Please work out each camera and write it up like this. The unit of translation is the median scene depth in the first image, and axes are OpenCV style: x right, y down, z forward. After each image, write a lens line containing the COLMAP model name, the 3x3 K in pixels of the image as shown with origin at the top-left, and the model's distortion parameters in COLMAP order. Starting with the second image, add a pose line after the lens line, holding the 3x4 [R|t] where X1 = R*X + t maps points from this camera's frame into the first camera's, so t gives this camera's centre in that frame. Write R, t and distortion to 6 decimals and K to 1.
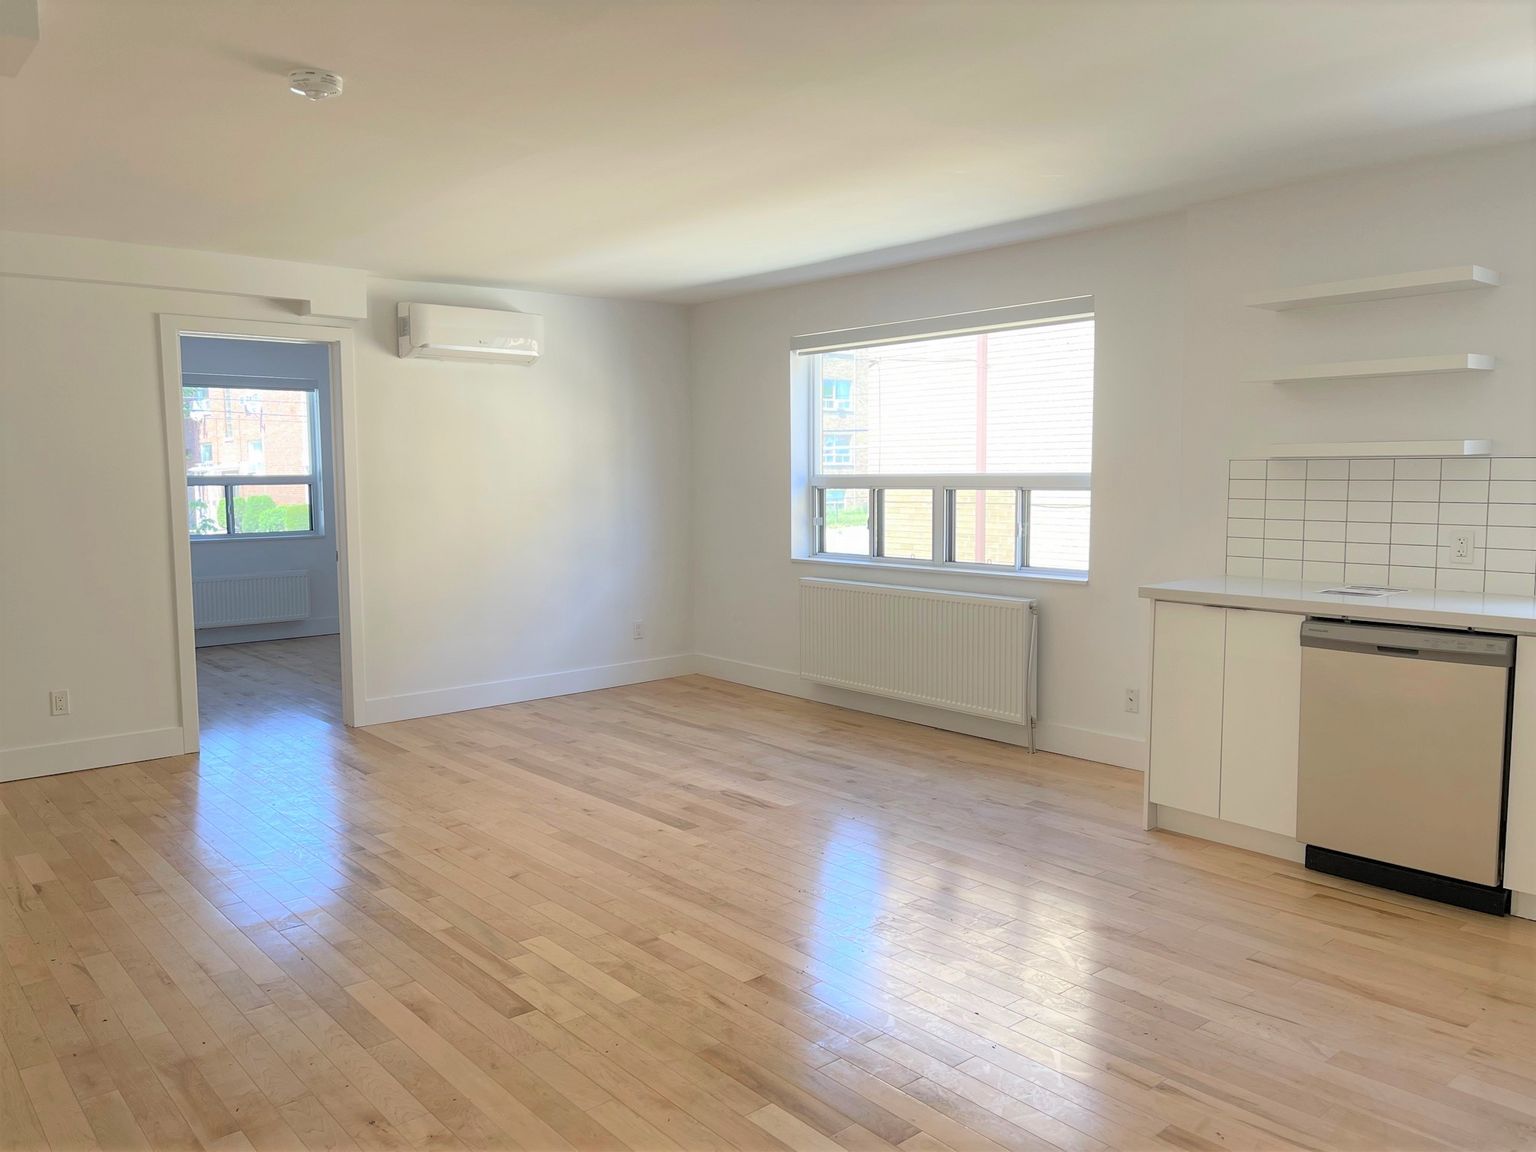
lens RADIAL K [[1158.3, 0, 768.0], [0, 1158.3, 576.0], [0, 0, 1]] dist [0.032415, -0.002211]
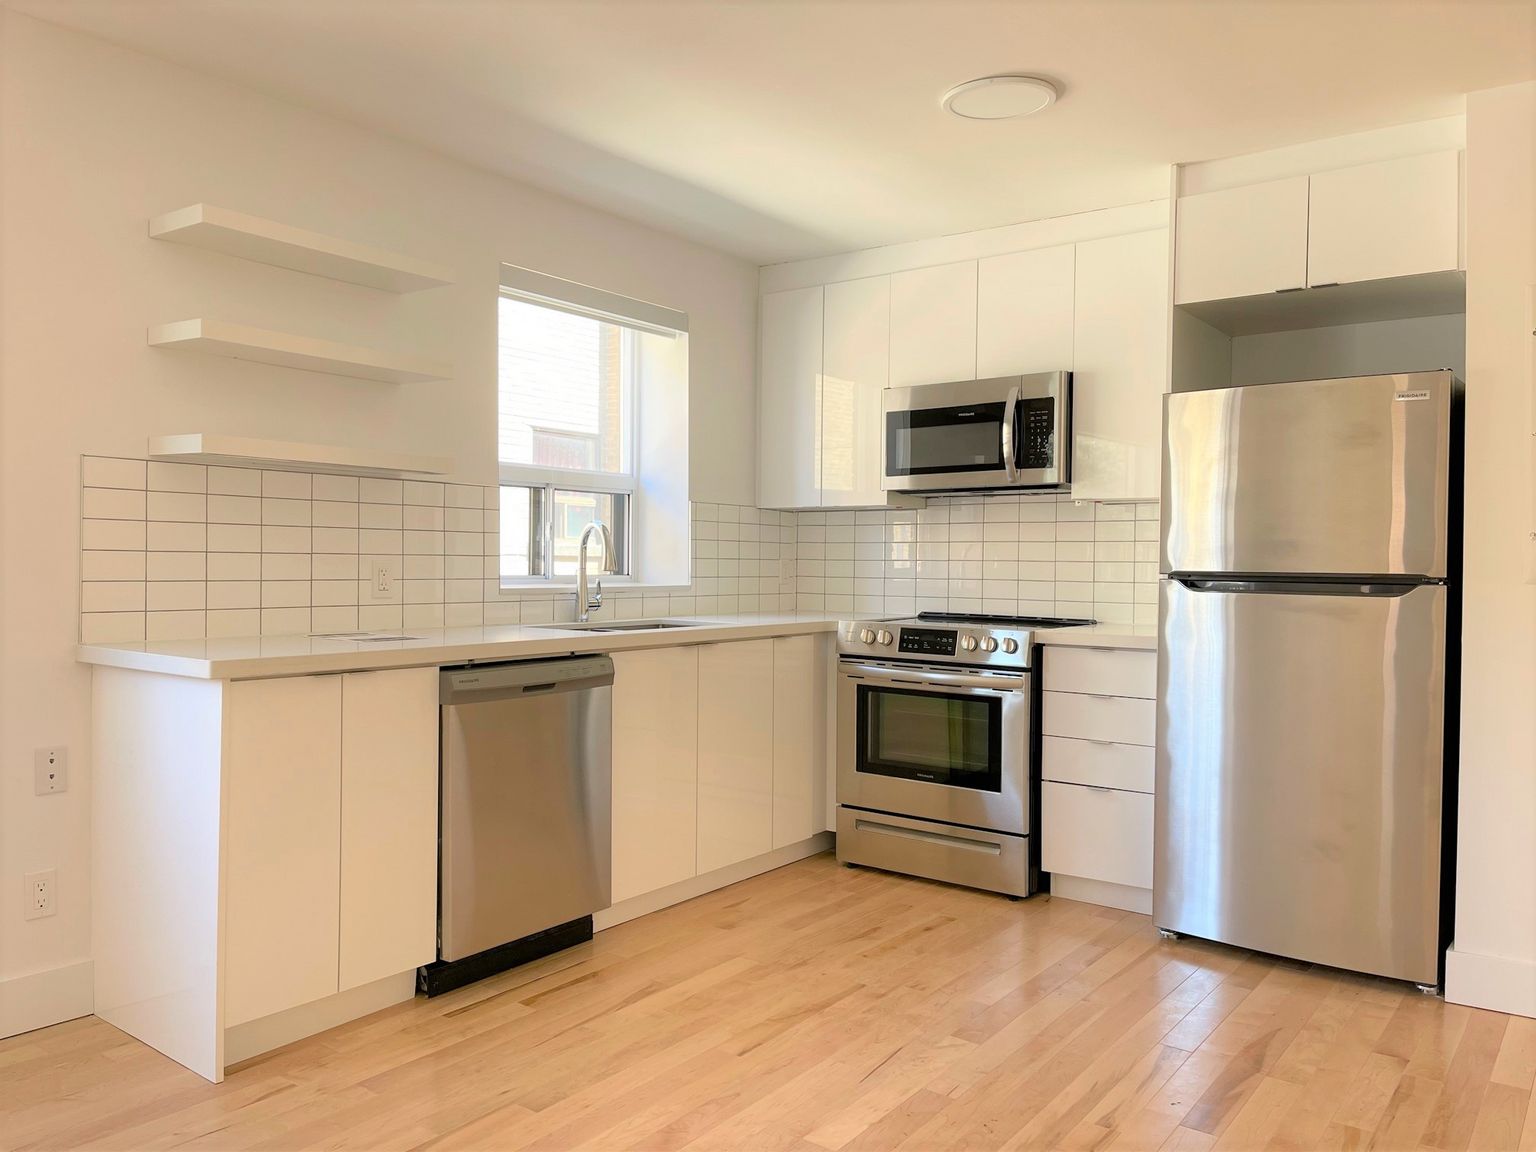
lens RADIAL K [[1158.3, 0, 768.0], [0, 1158.3, 576.0], [0, 0, 1]] dist [0.032415, -0.002211]
pose [[-0.217156, -0.009117, 0.976094, -0.309899], [0.080681, 0.996367, 0.027256, -0.026691], [-0.972797, 0.084671, -0.215631, 0.870589]]
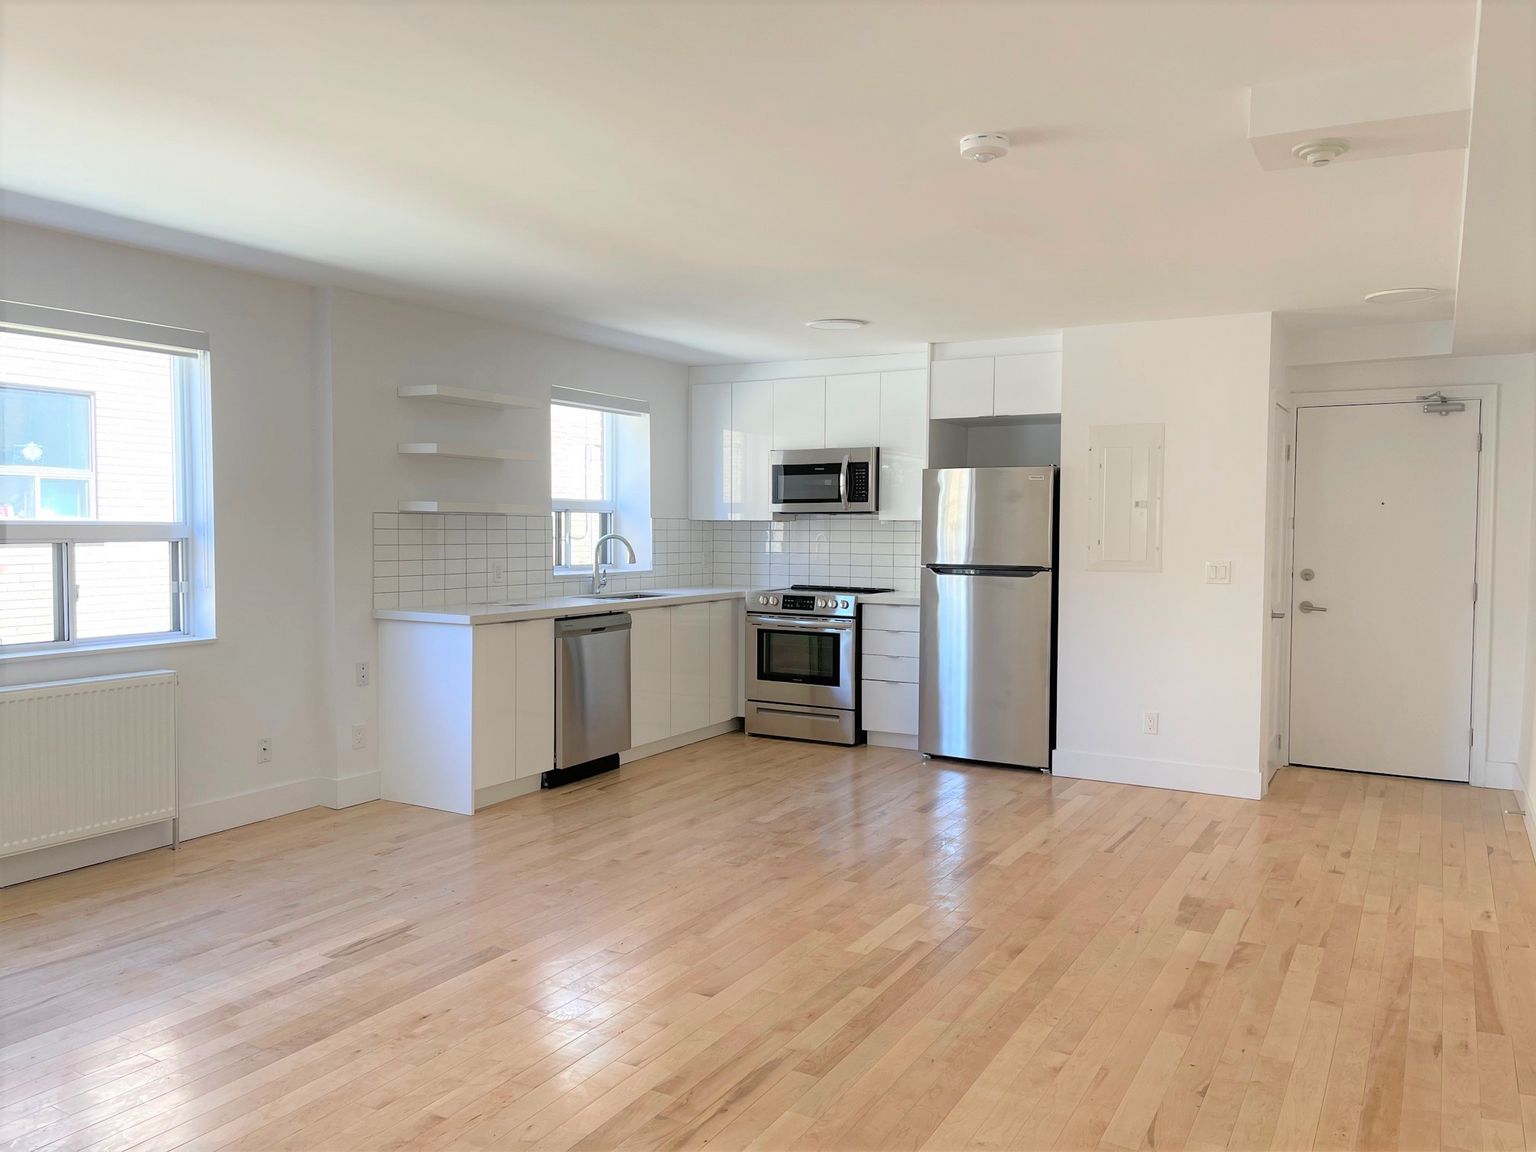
lens RADIAL K [[1158.3, 0, 768.0], [0, 1158.3, 576.0], [0, 0, 1]] dist [0.032415, -0.002211]
pose [[-0.339463, -0.036660, 0.939905, -0.949044], [0.083037, 0.994171, 0.068767, -0.092028], [-0.936947, 0.101390, -0.334440, 1.132662]]
